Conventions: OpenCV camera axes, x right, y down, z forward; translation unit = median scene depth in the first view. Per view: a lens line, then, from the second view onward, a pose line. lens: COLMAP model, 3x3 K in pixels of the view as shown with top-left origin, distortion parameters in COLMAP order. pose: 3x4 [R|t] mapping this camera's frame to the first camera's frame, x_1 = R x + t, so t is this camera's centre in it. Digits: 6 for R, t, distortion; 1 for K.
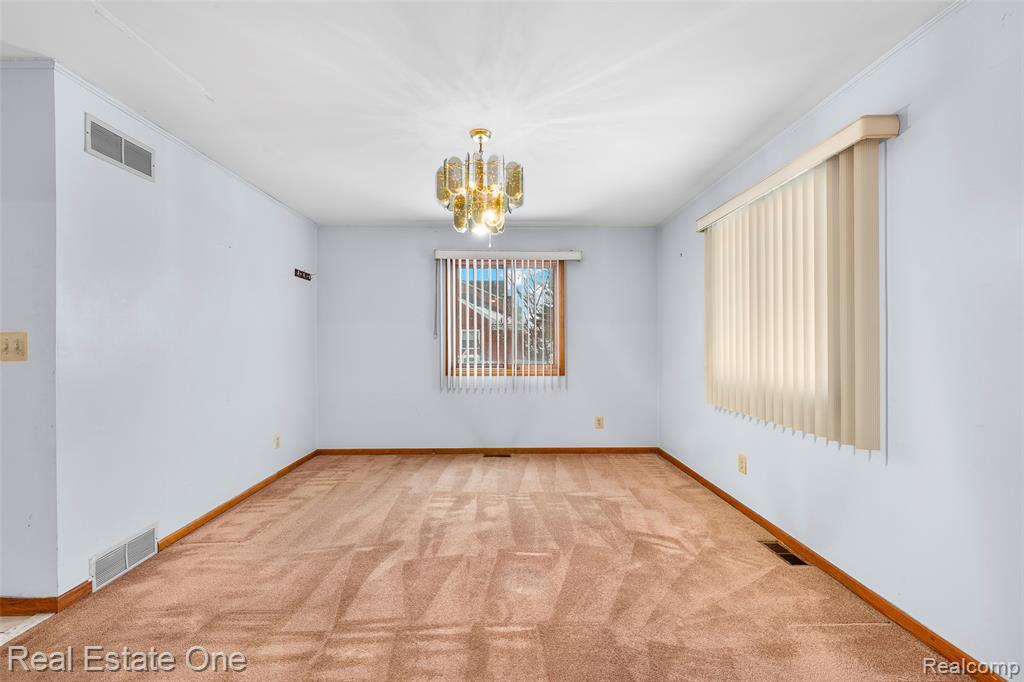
lens RADIAL K [[412.5, 0, 508.1], [0, 412.5, 345.1], [0, 0, 1]] dist [-0.001631, -0.000064]
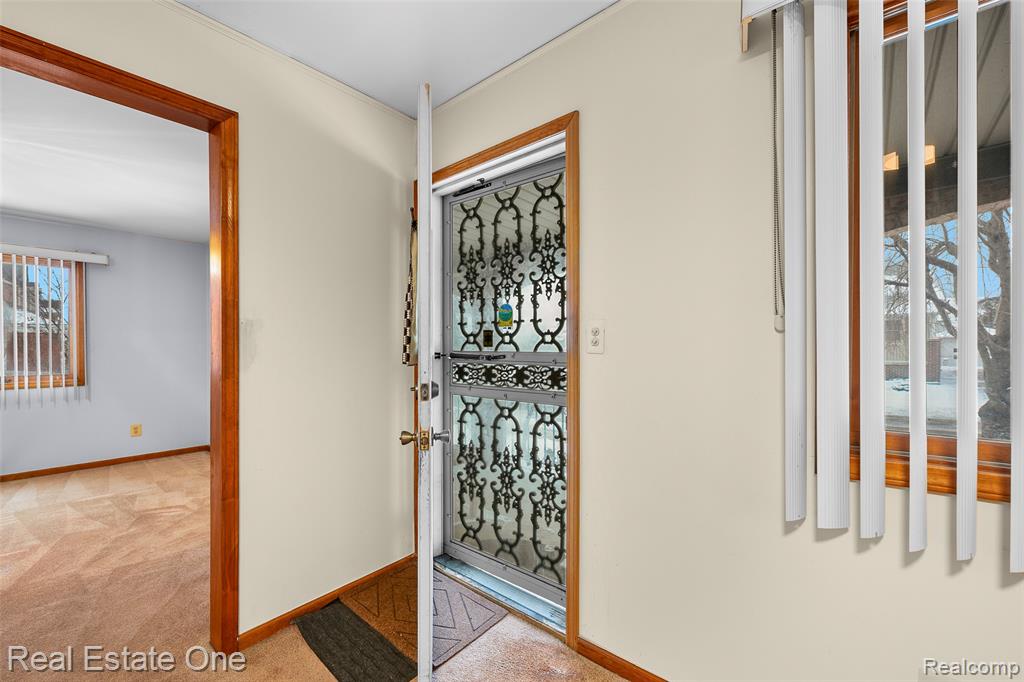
lens RADIAL K [[412.5, 0, 511.3], [0, 412.5, 349.6], [0, 0, 1]] dist [-0.001631, -0.000064]
pose [[0.654347, -0.007350, 0.756158, 0.088814], [0.006951, 0.999969, 0.003704, -0.006234], [-0.756162, 0.002833, 0.654378, -0.476687]]
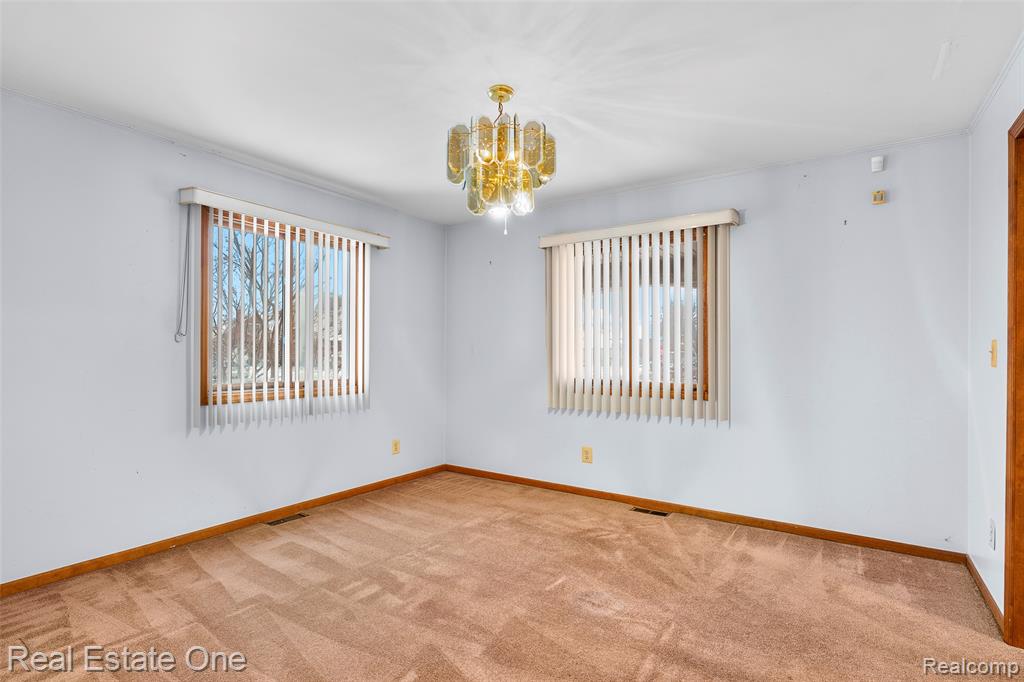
lens RADIAL K [[499.4, 0, 512.1], [0, 499.4, 344.4], [0, 0, 1]] dist [0.000871, 0.001084]
pose [[0.579564, 0.015190, 0.814785, -0.655320], [-0.000043, 0.999827, -0.018610, 0.001946], [-0.814926, 0.010751, 0.579465, 0.319769]]
